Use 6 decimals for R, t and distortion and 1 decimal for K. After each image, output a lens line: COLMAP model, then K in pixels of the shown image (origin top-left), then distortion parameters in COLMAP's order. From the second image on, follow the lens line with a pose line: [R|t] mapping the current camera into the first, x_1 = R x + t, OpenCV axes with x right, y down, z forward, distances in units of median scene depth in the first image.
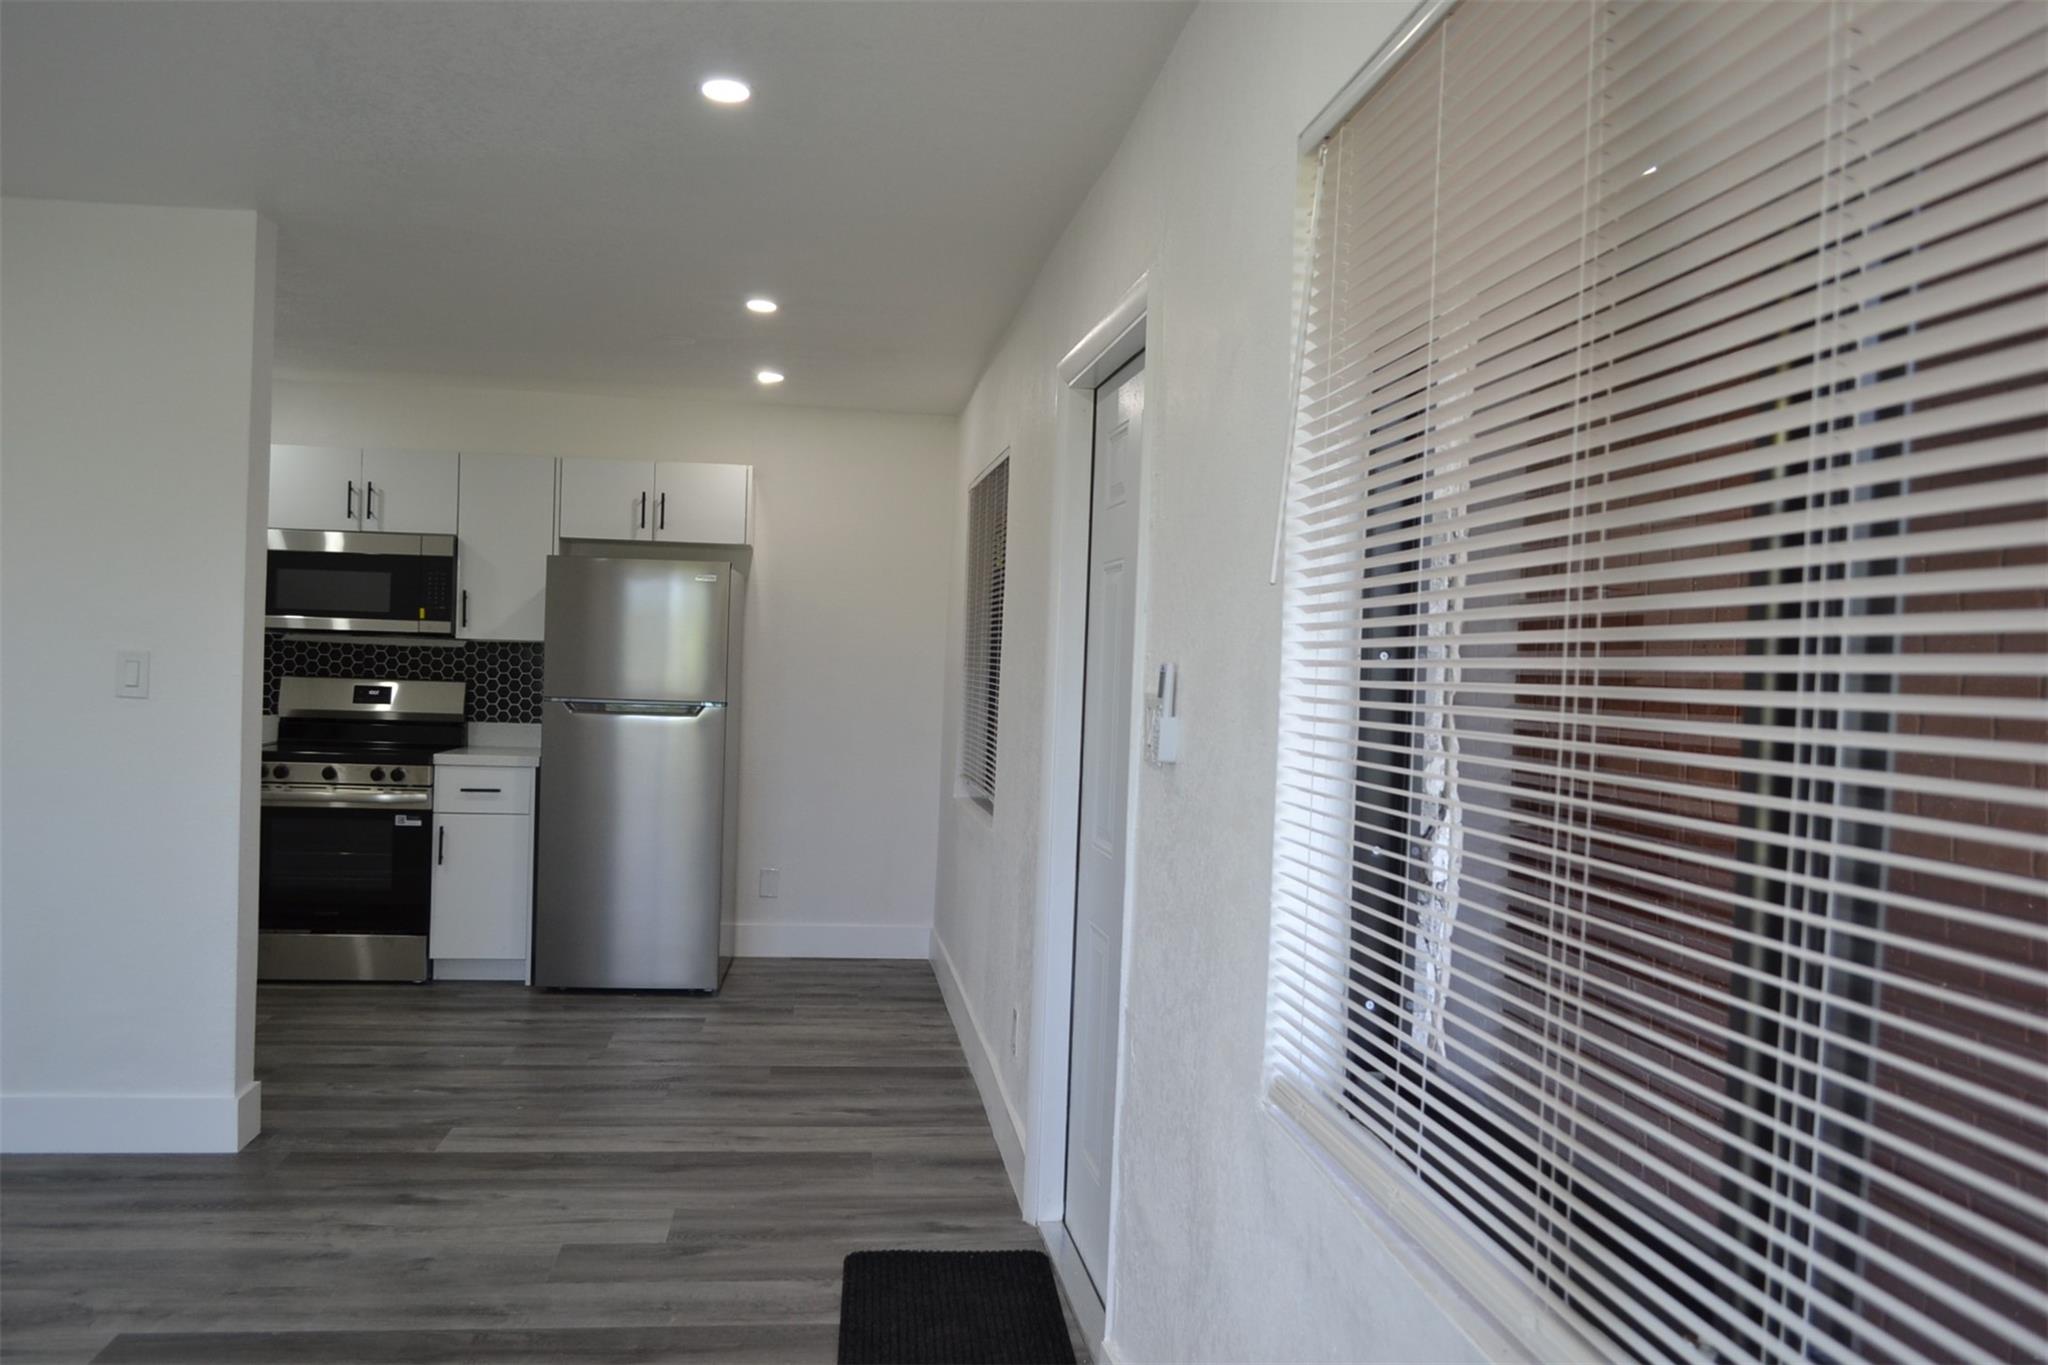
lens RADIAL K [[1620.6, 0, 1020.1], [0, 1620.6, 676.9], [0, 0, 1]] dist [-0.011650, 0.012068]
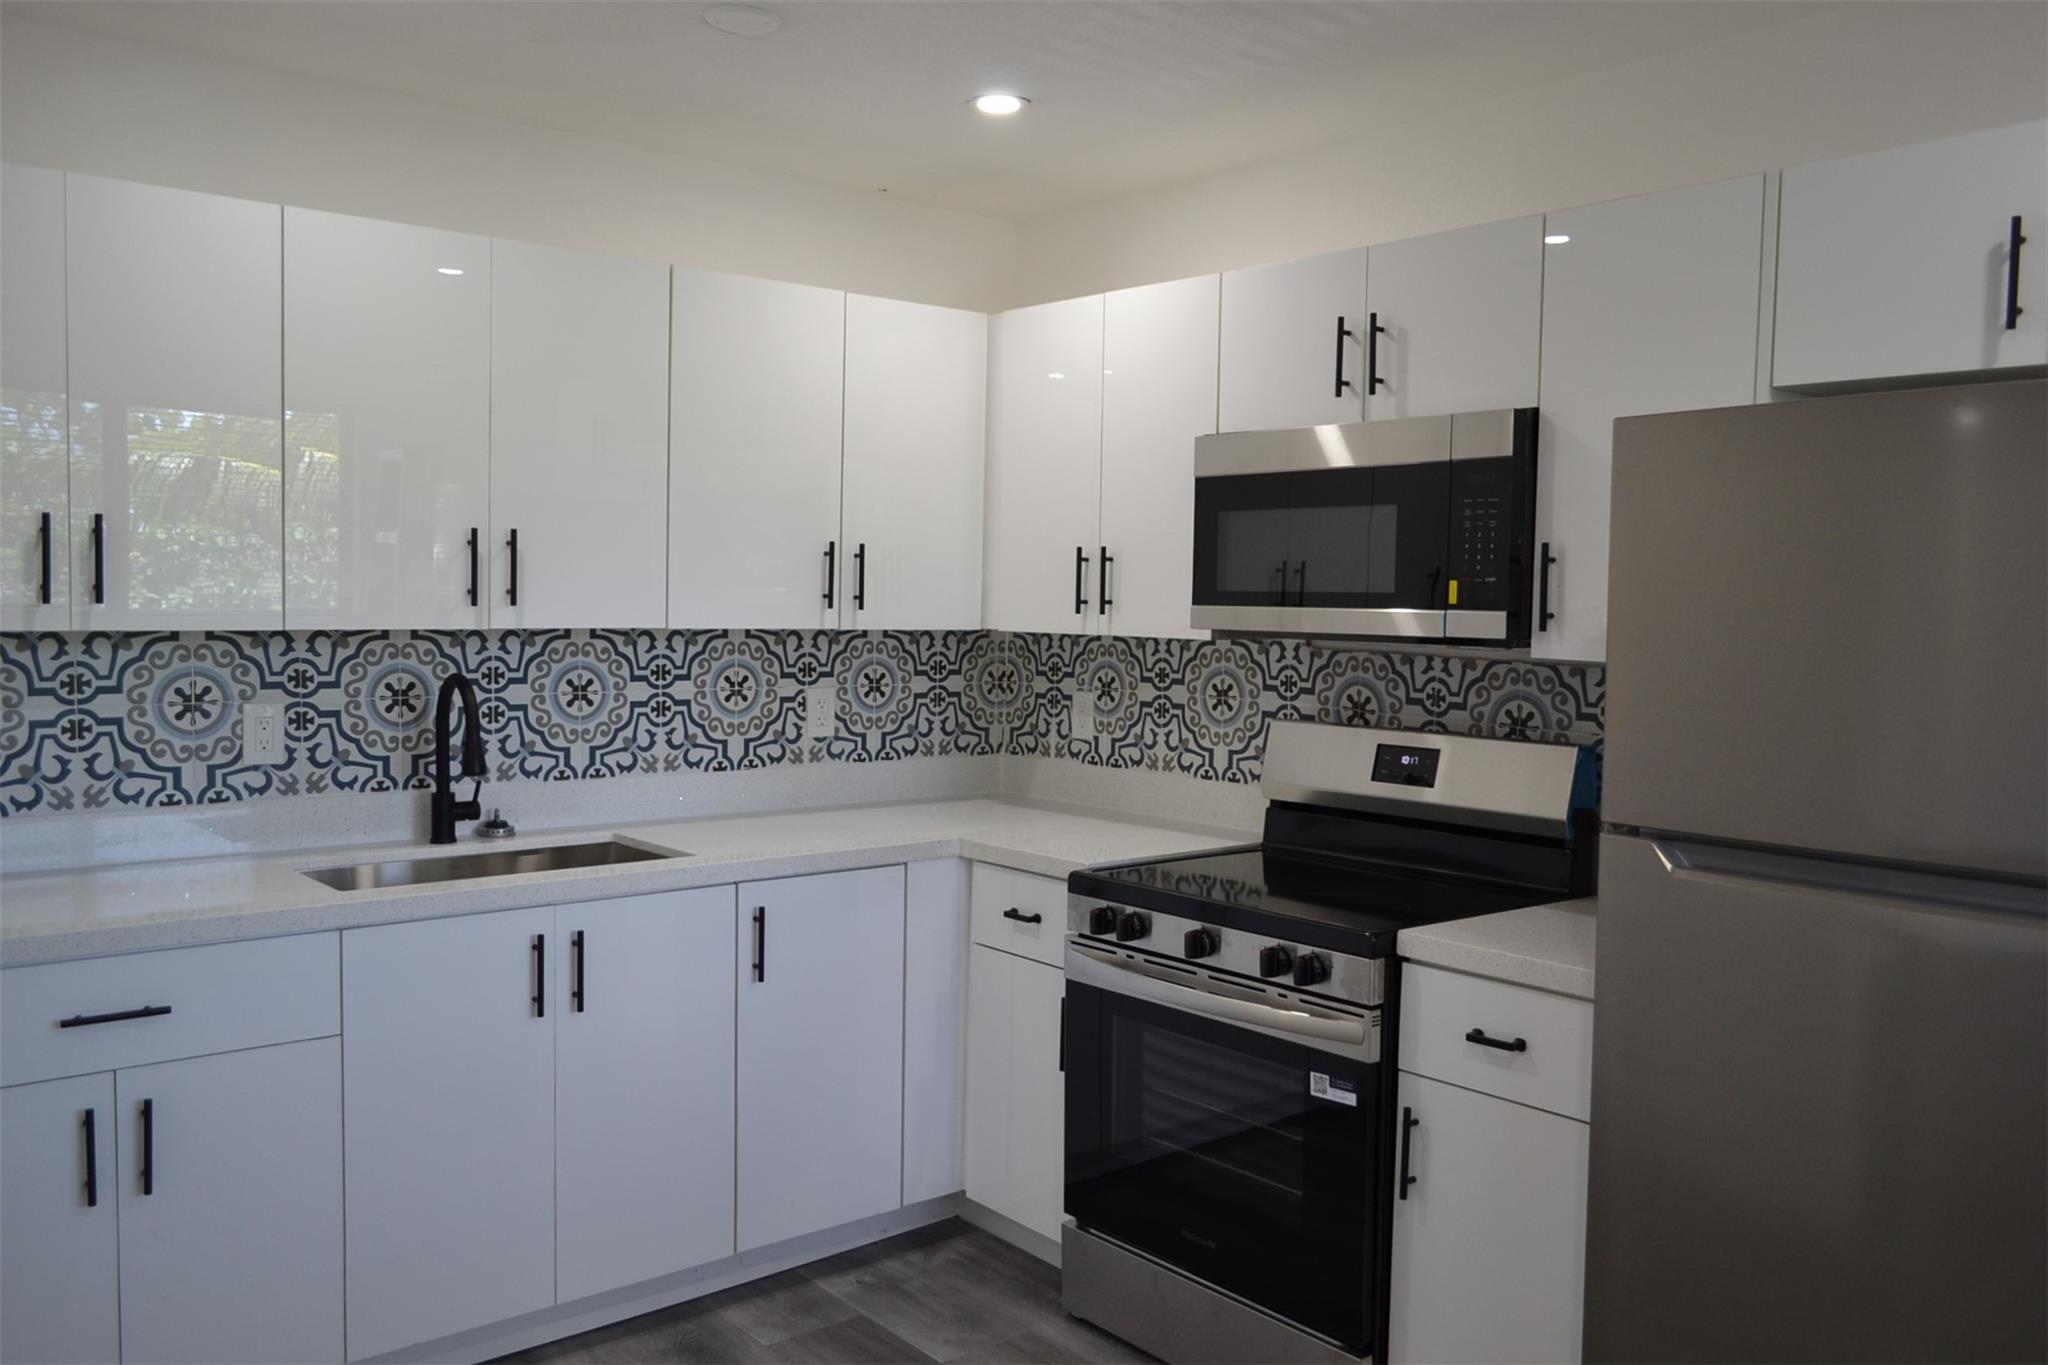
lens RADIAL K [[1620.6, 0, 1021.2], [0, 1620.6, 676.9], [0, 0, 1]] dist [-0.011650, 0.012068]
pose [[0.547089, 0.022938, -0.836760, -0.103002], [-0.019990, 0.999697, 0.014334, -0.032911], [0.836835, 0.008885, 0.547382, 1.039190]]
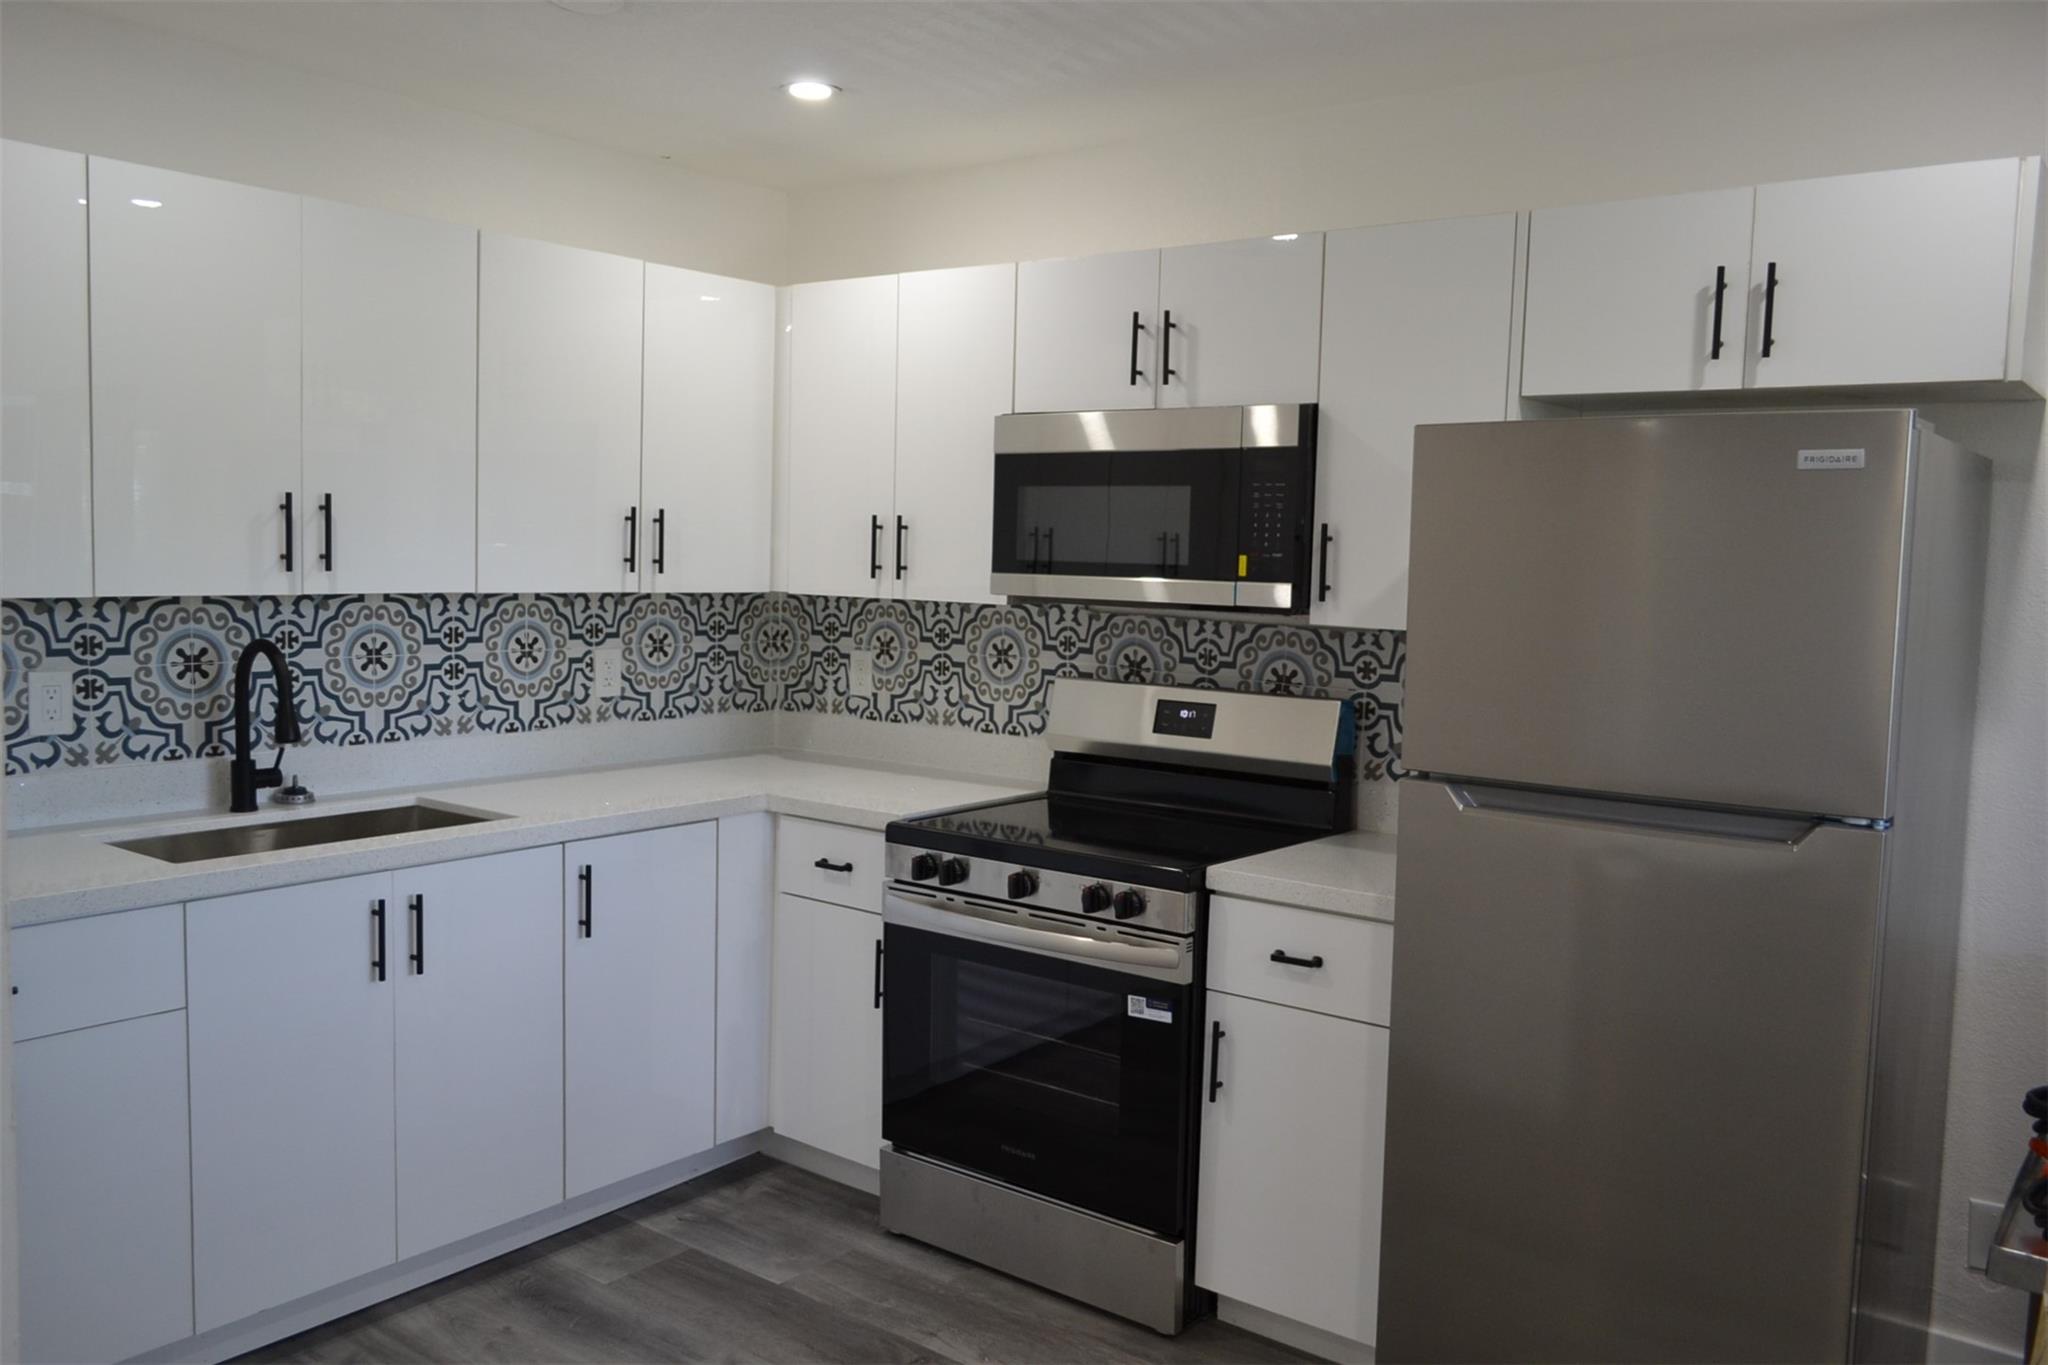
lens RADIAL K [[1620.6, 0, 1015.7], [0, 1620.6, 674.8], [0, 0, 1]] dist [-0.011650, 0.012068]
pose [[0.712969, 0.044723, -0.699768, -0.112548], [-0.020864, 0.998875, 0.042582, -0.041172], [0.700885, -0.015760, 0.713100, 0.942290]]
